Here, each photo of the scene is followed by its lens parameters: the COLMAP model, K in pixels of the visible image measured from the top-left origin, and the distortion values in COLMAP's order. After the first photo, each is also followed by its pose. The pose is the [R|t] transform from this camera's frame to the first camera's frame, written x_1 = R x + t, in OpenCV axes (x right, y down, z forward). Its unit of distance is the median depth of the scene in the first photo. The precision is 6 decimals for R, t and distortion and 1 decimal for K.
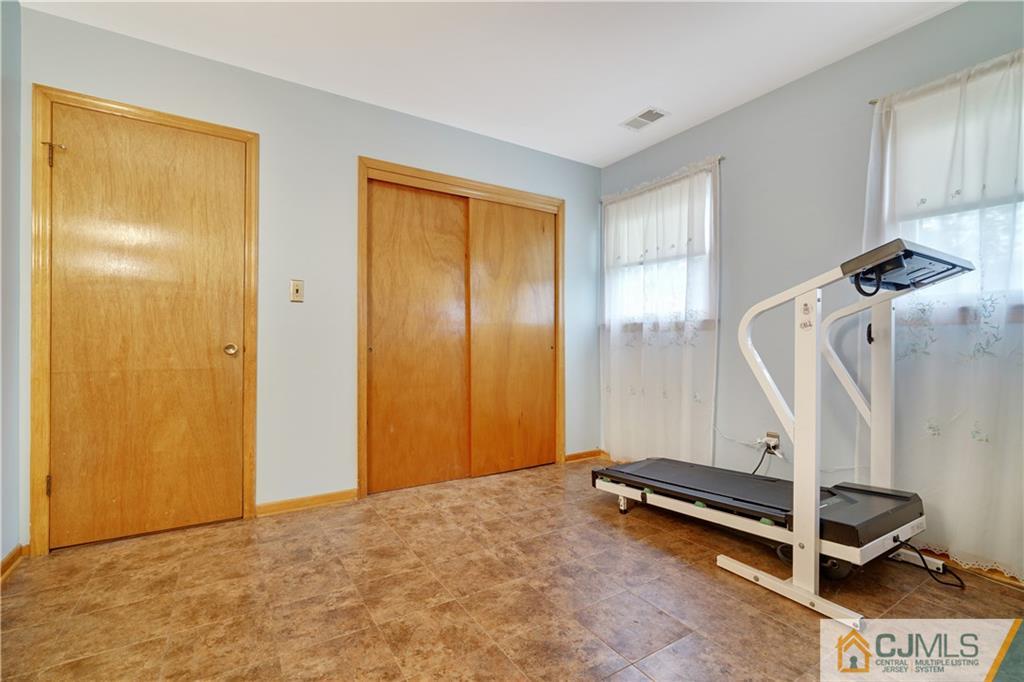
lens RADIAL K [[459.0, 0, 510.2], [0, 459.0, 341.8], [0, 0, 1]] dist [-0.004932, 0.003602]
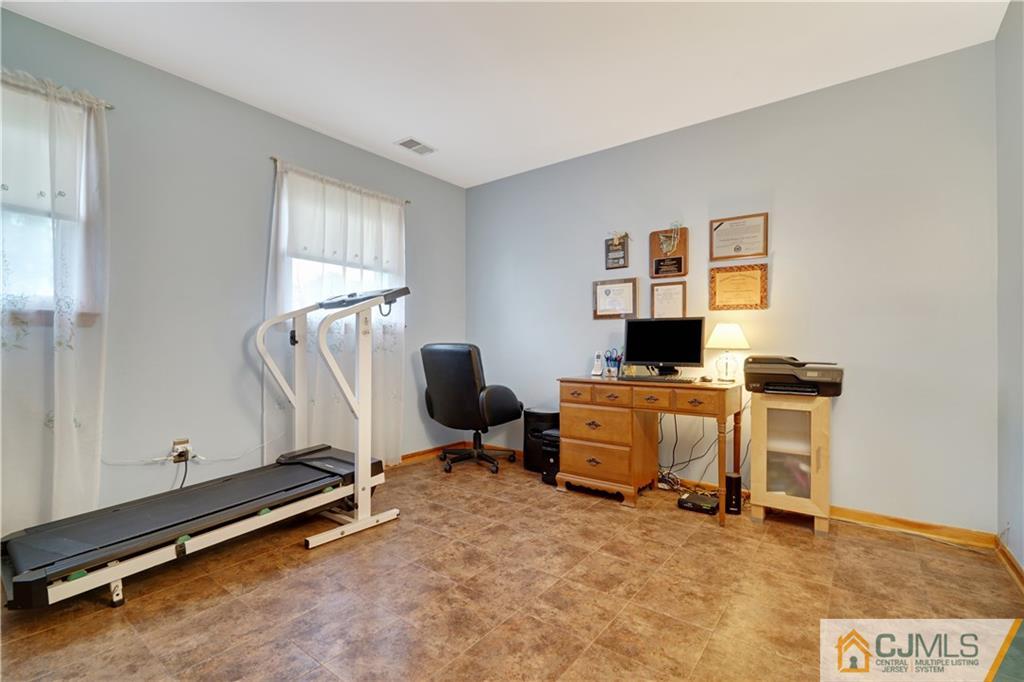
lens RADIAL K [[459.0, 0, 508.5], [0, 459.0, 345.1], [0, 0, 1]] dist [-0.004932, 0.003602]
pose [[-0.338137, 0.004679, 0.941085, -0.635822], [0.001202, 0.999989, -0.004540, 0.009886], [-0.941096, -0.000404, -0.338139, 0.805931]]
